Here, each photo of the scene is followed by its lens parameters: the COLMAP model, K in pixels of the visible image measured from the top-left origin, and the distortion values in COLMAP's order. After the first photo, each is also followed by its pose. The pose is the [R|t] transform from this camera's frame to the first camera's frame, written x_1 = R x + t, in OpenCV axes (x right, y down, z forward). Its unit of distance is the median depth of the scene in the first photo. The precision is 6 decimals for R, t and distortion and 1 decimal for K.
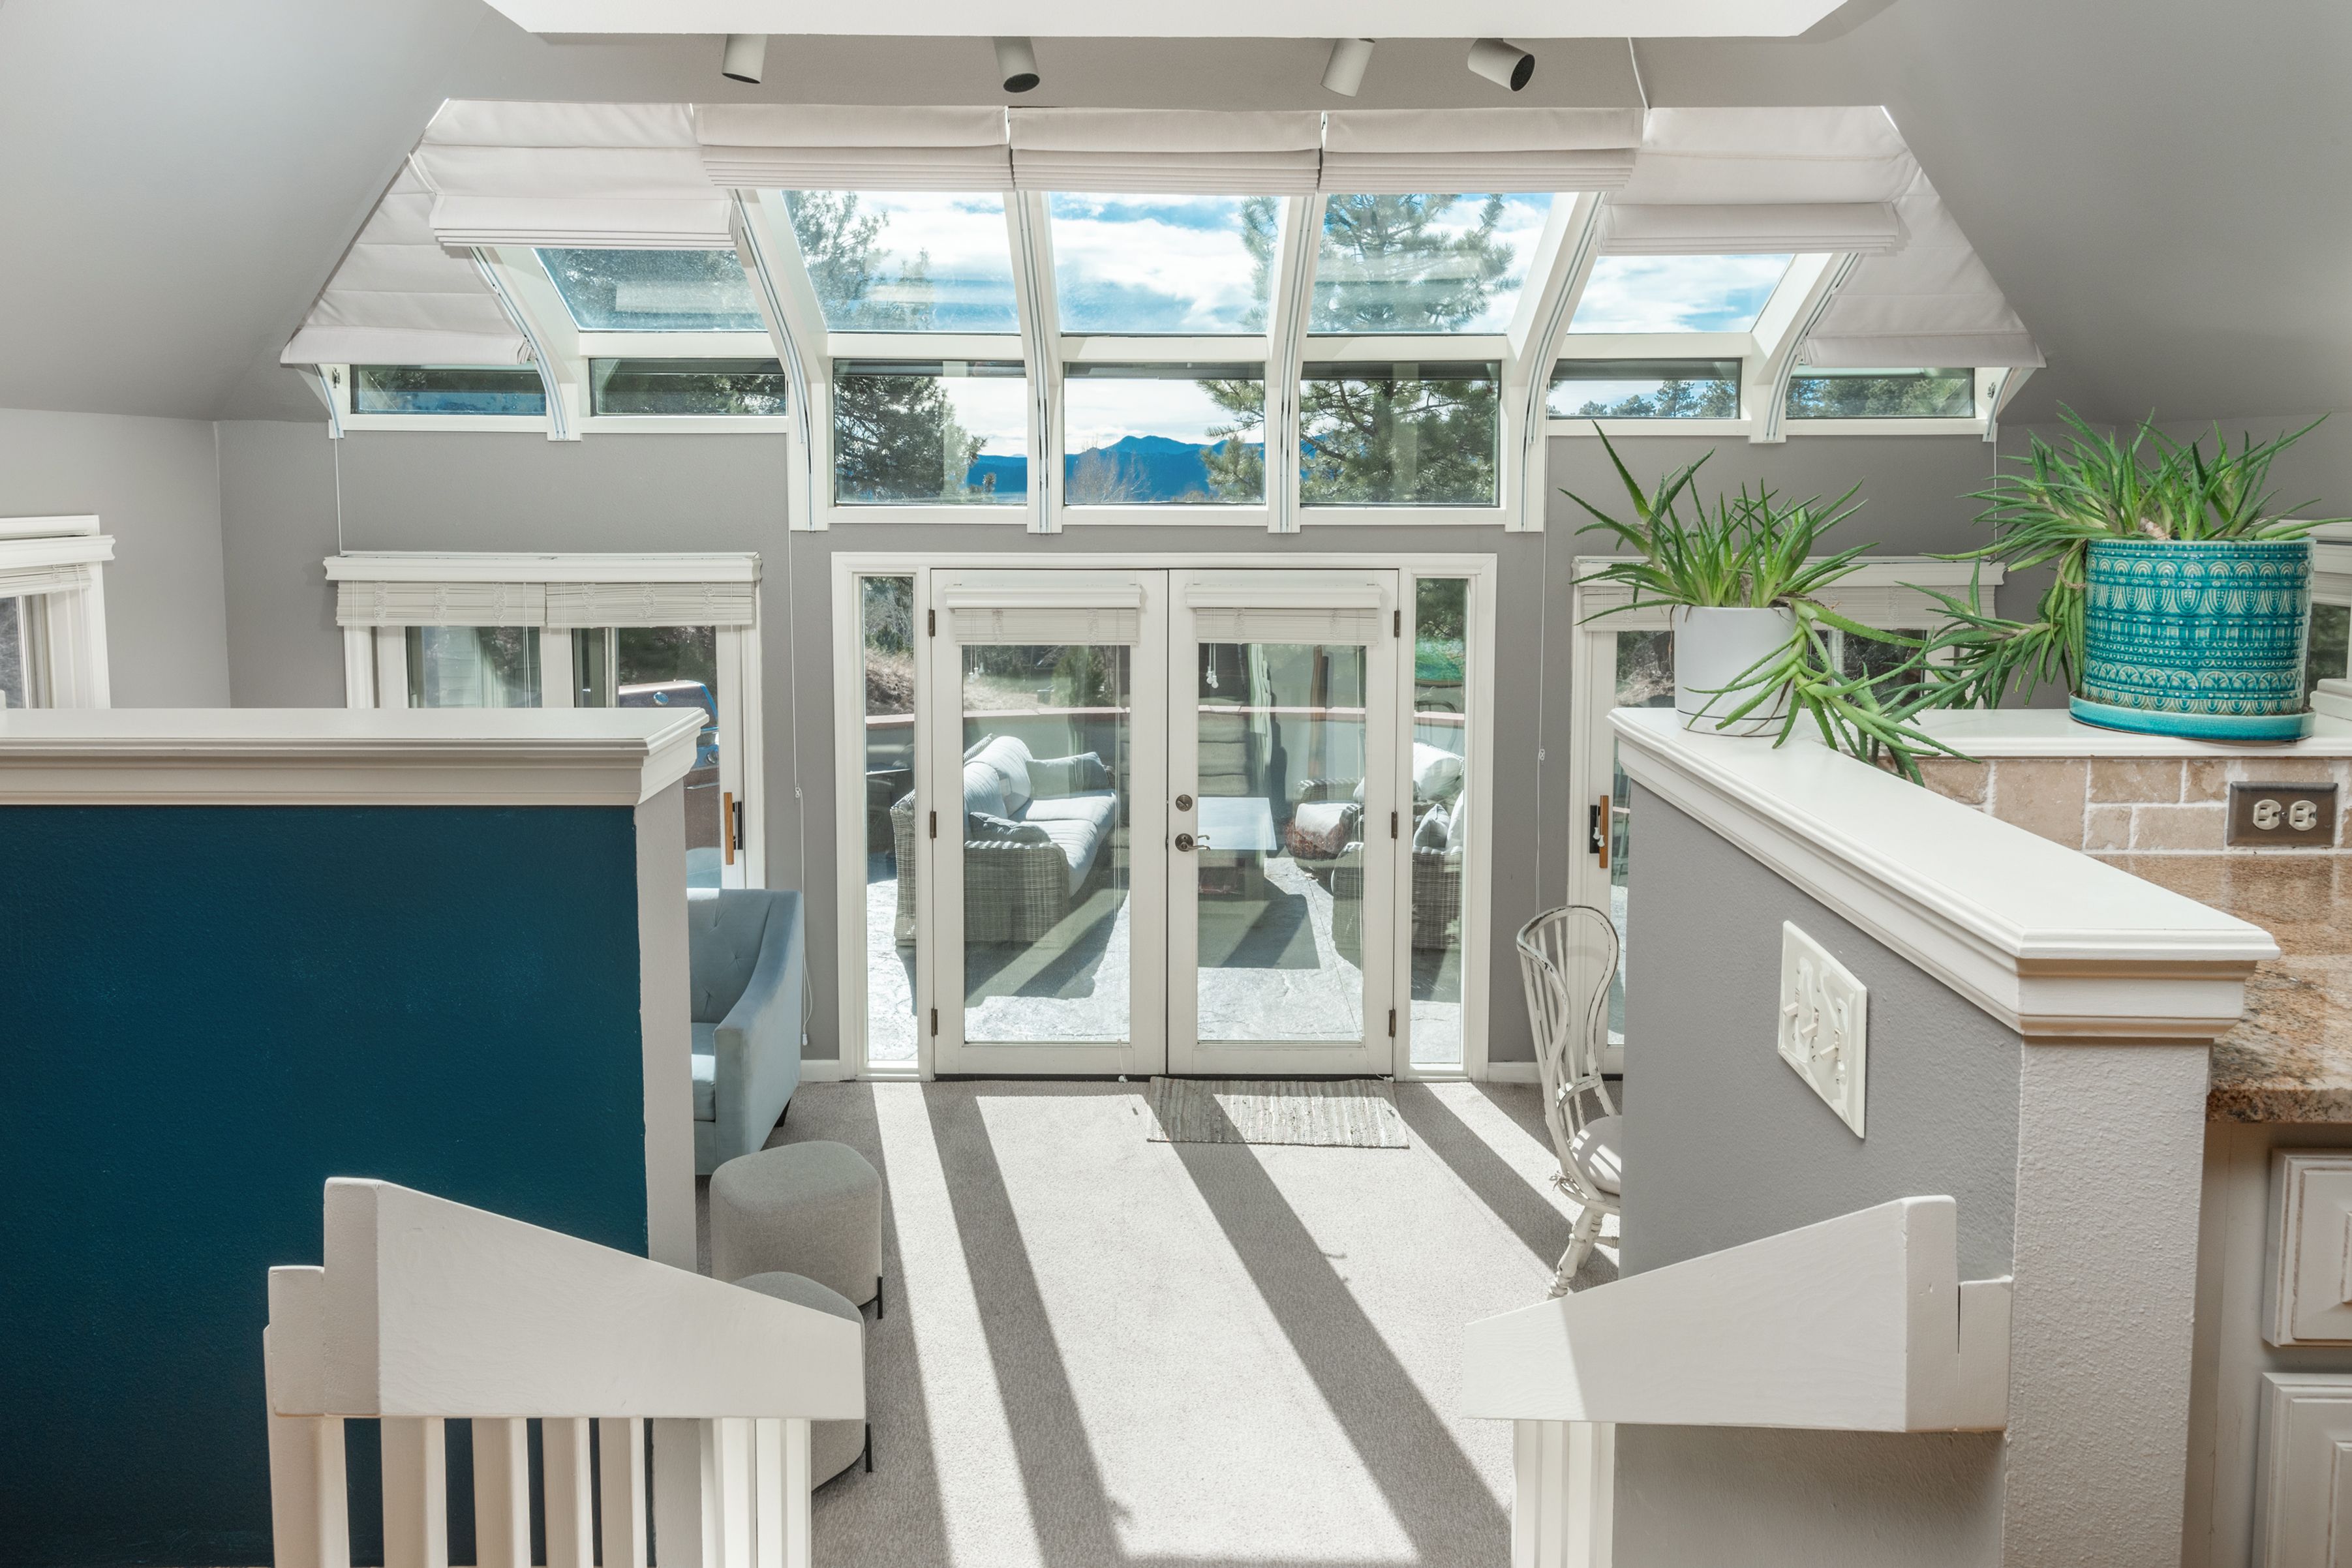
lens RADIAL K [[1612.1, 0, 1159.4], [0, 1612.1, 626.2], [0, 0, 1]] dist [0.025603, 0.005582]
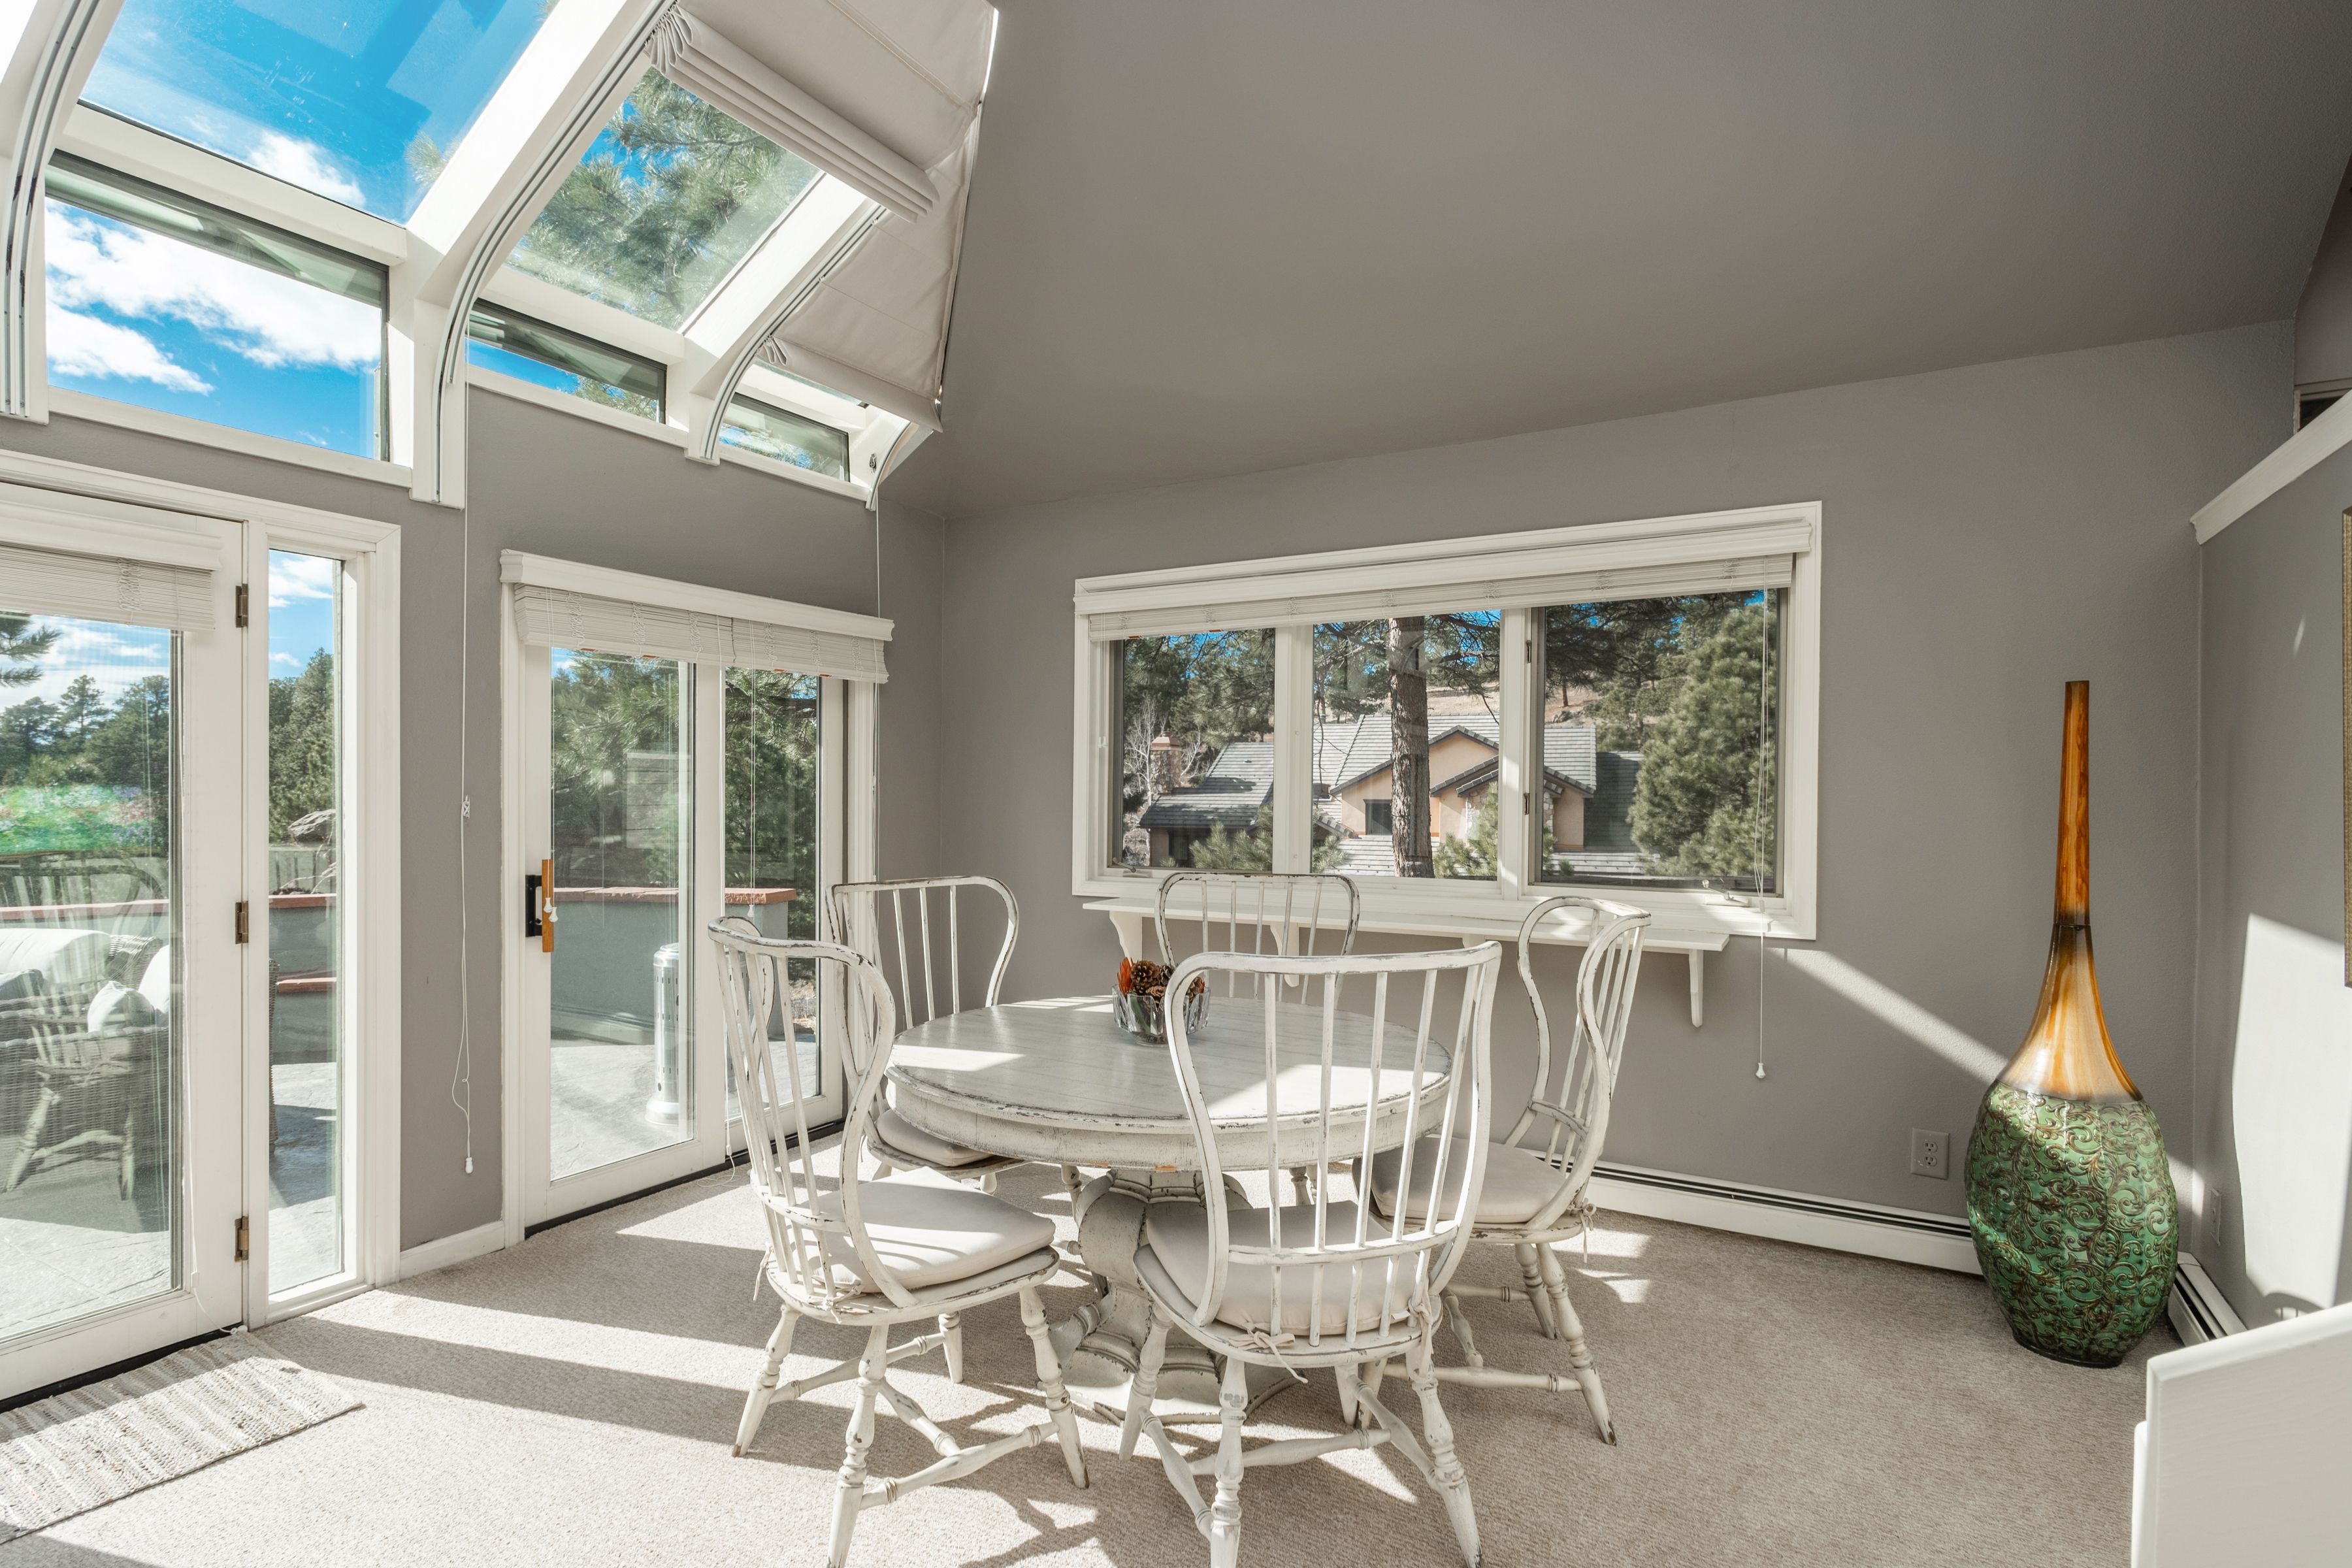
lens RADIAL K [[1213.1, 0, 1163.9], [0, 1213.1, 783.7], [0, 0, 1]] dist [-0.002049, -0.000331]
pose [[0.508461, 0.002135, 0.861082, -0.082948], [0.075915, 0.995992, -0.047297, 0.120996], [-0.857732, 0.089418, 0.506261, 0.445078]]
